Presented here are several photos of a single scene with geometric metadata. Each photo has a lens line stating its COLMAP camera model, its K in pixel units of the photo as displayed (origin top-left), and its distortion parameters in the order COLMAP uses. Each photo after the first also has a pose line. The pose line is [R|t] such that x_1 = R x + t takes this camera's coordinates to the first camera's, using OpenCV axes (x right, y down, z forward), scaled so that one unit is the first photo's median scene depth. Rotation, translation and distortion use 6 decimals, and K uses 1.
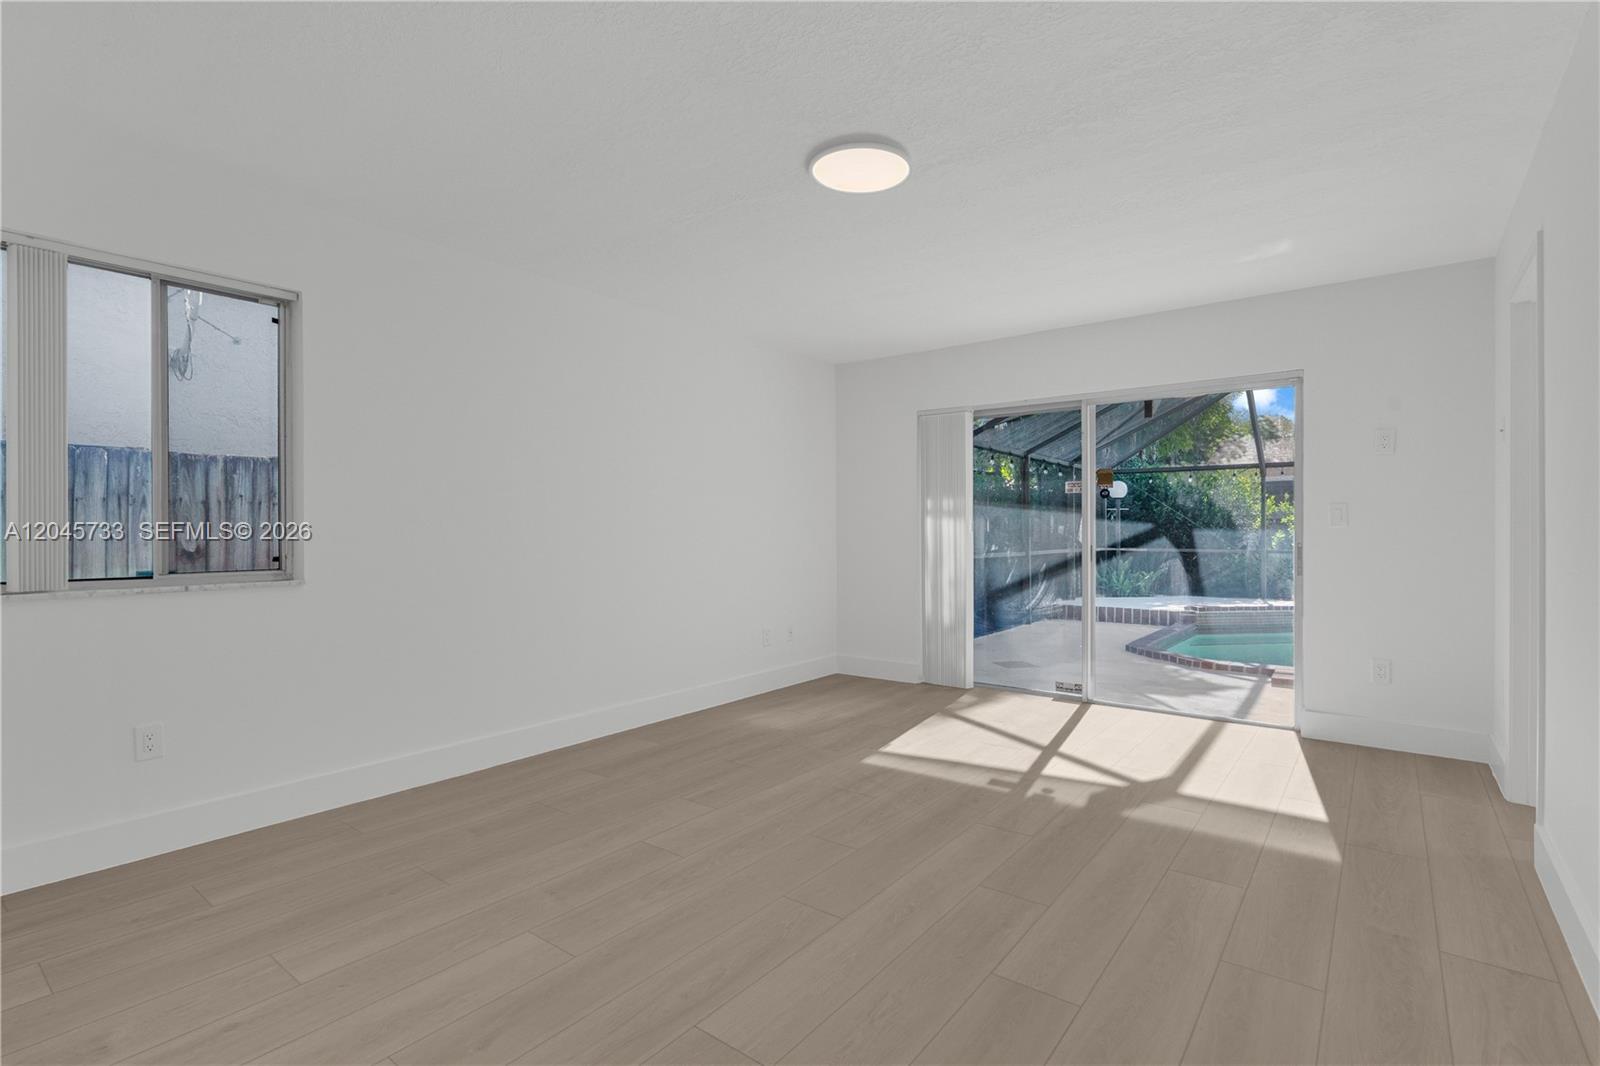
lens RADIAL K [[750.5, 0, 795.6], [0, 750.5, 530.7], [0, 0, 1]] dist [-0.002908, 0.000344]
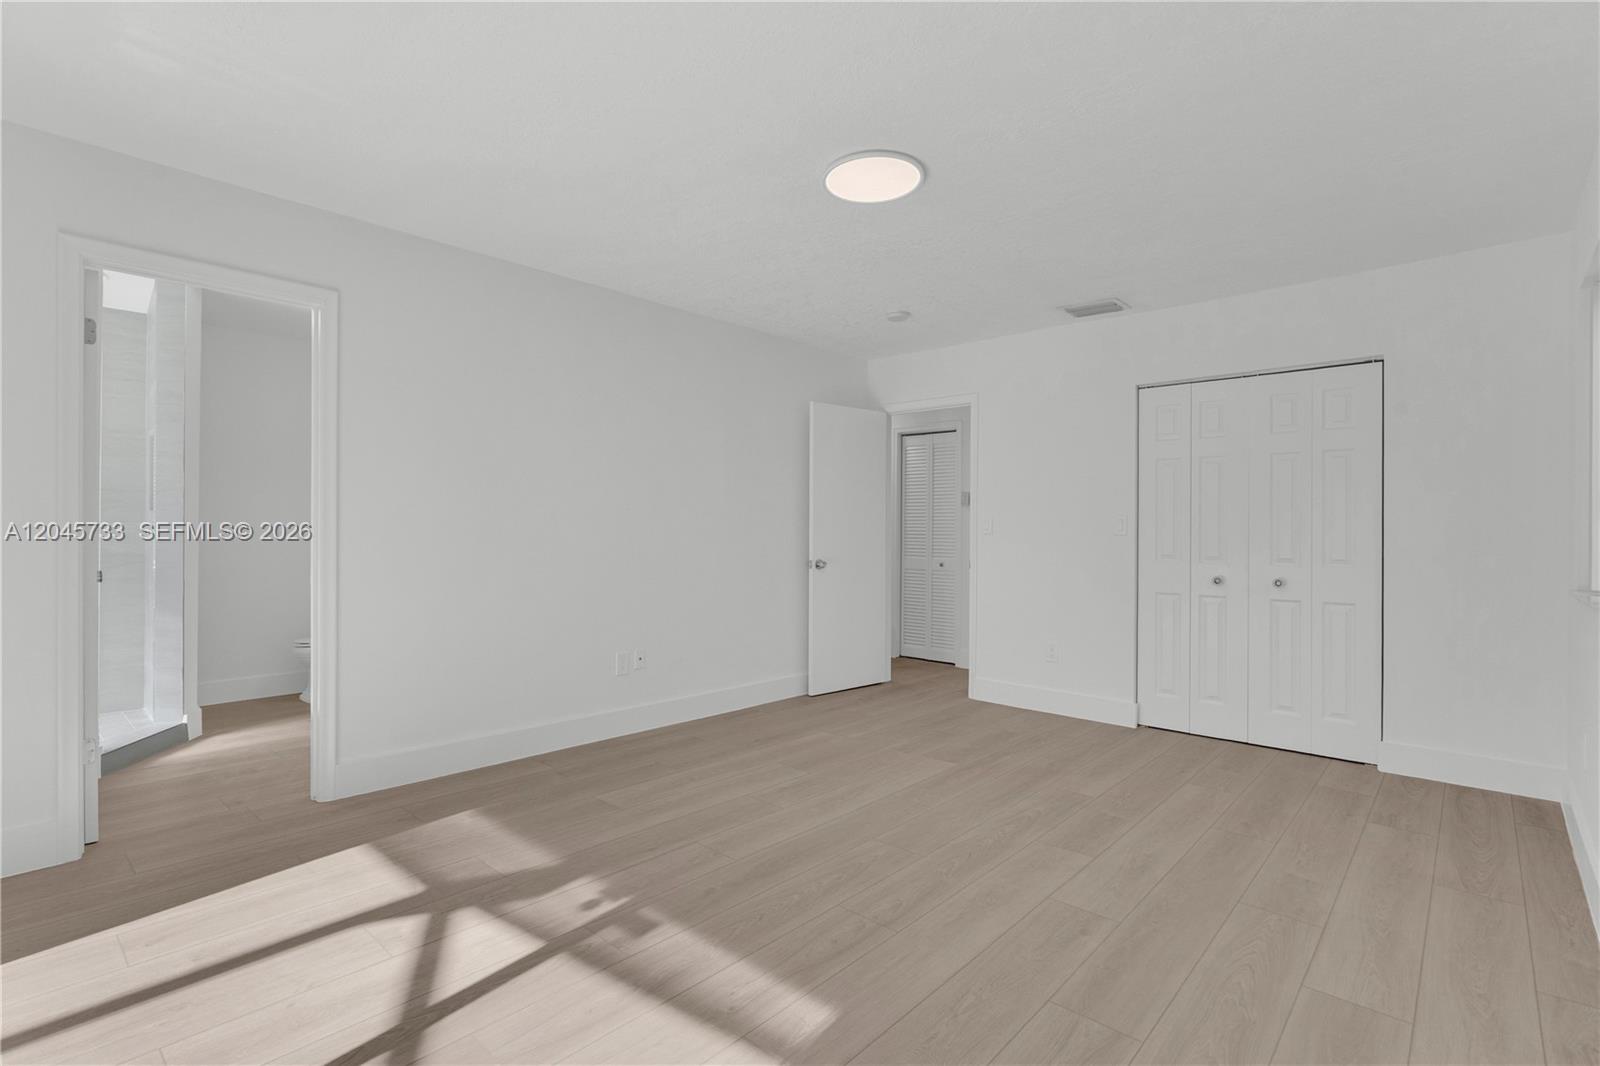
lens RADIAL K [[750.5, 0, 795.6], [0, 750.5, 530.7], [0, 0, 1]] dist [-0.002908, 0.000344]
pose [[-0.996722, -0.009966, 0.080282, 0.091969], [-0.010644, 0.999911, -0.008018, 0.000051], [-0.080195, -0.008847, -0.996740, 1.699921]]
